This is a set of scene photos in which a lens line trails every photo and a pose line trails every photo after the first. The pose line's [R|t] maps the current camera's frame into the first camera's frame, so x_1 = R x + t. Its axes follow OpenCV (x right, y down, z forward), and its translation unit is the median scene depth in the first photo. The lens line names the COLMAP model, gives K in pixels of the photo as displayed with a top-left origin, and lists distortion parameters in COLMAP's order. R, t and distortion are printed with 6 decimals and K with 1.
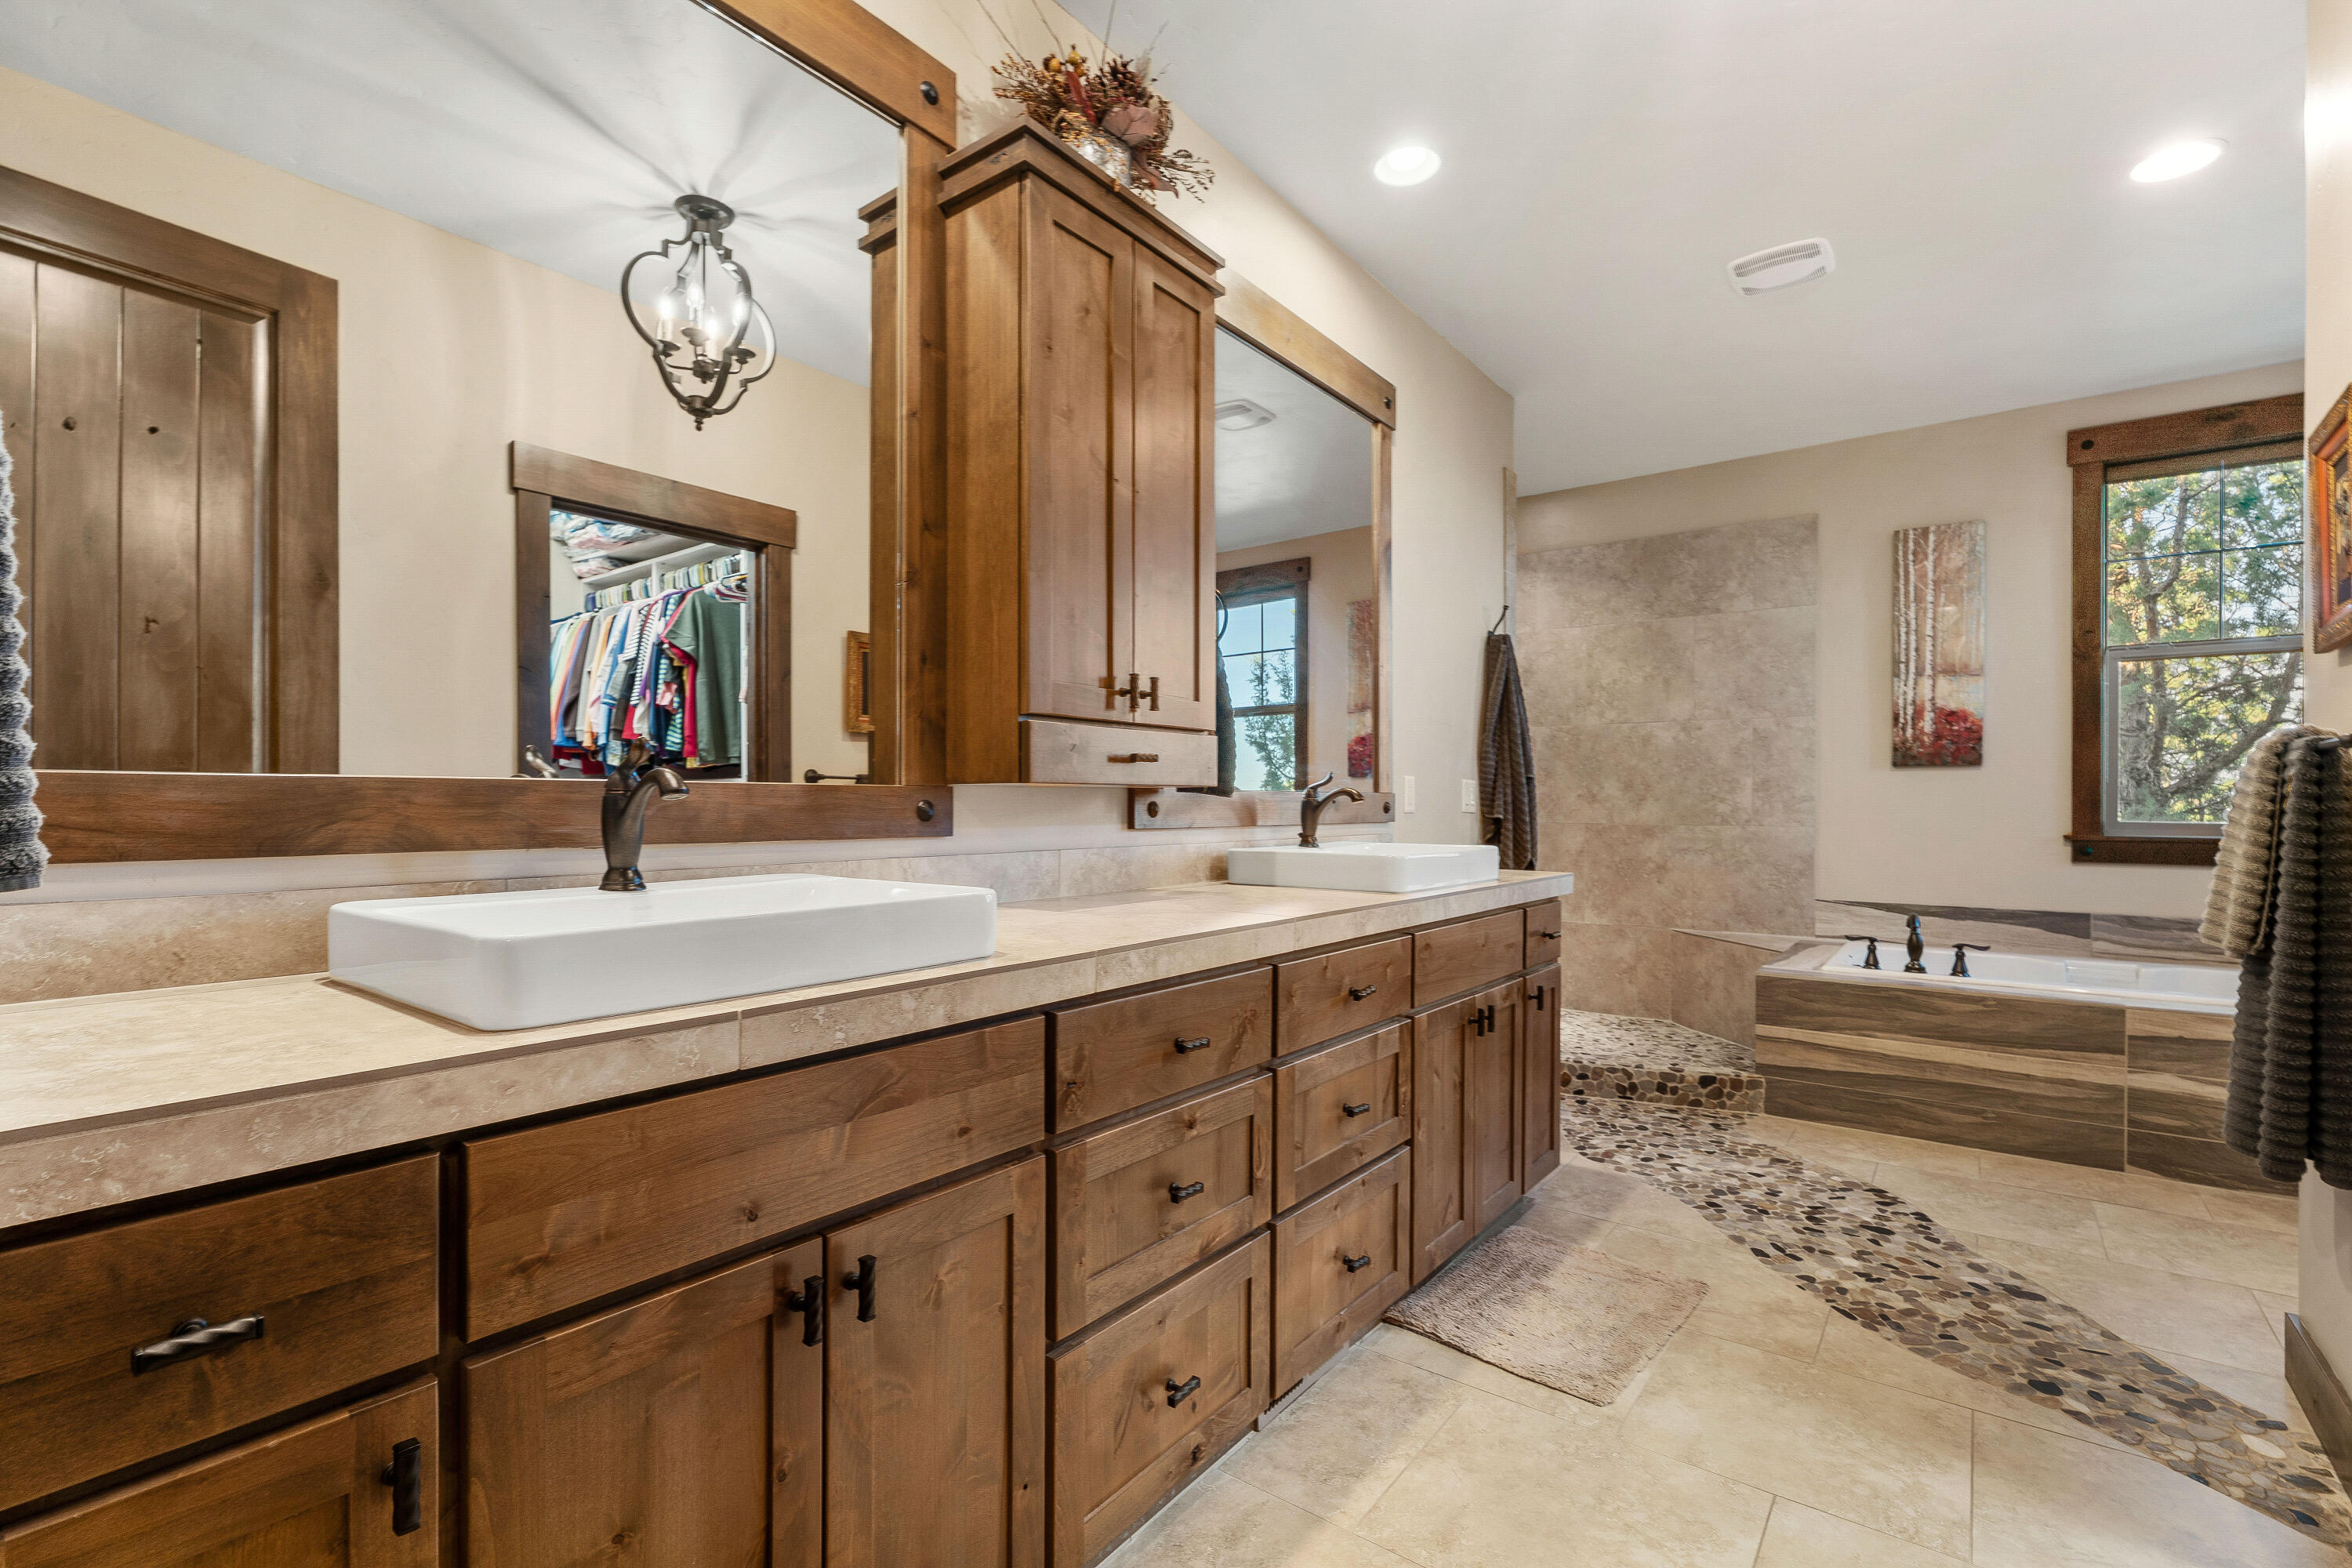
lens RADIAL K [[1061.7, 0, 1171.4], [0, 1061.7, 791.1], [0, 0, 1]] dist [-0.000544, 0.000242]
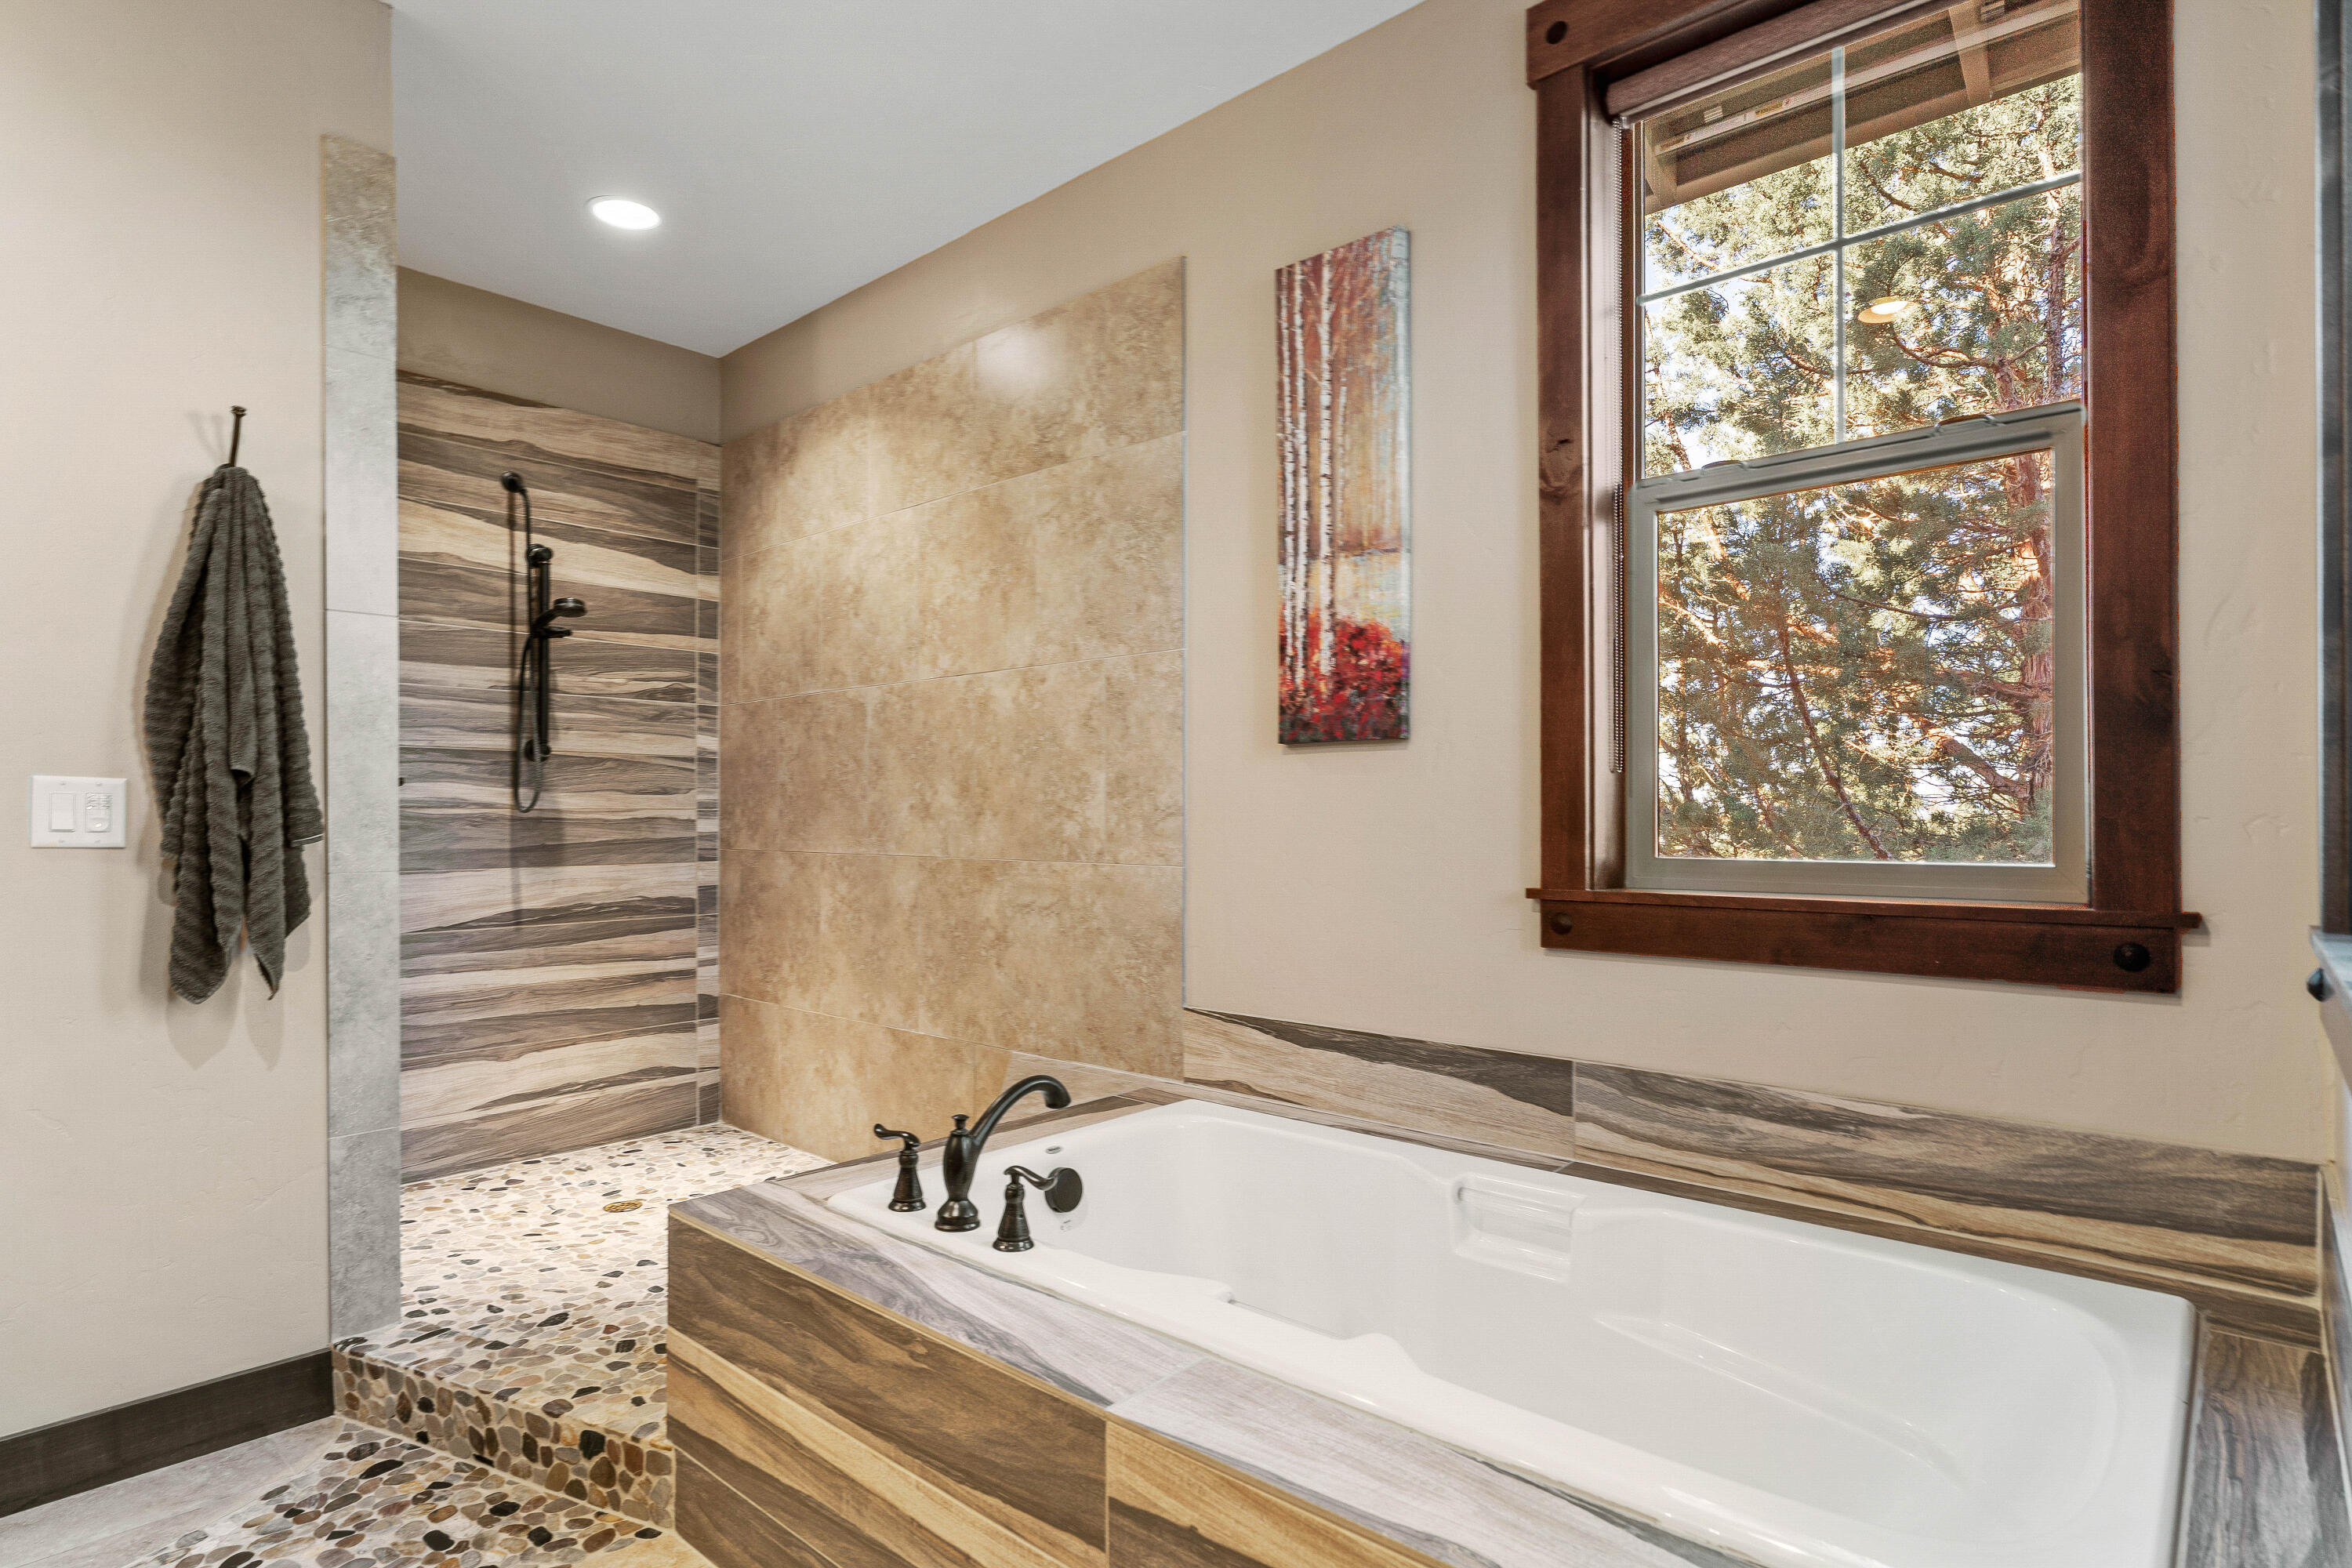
lens RADIAL K [[1229.5, 0, 1178.3], [0, 1229.5, 799.7], [0, 0, 1]] dist [-0.013432, 0.000581]
pose [[0.997628, -0.008627, -0.068297, 0.640074], [0.008655, 0.999963, 0.000126, 0.001753], [0.068294, -0.000717, 0.997665, 0.405095]]
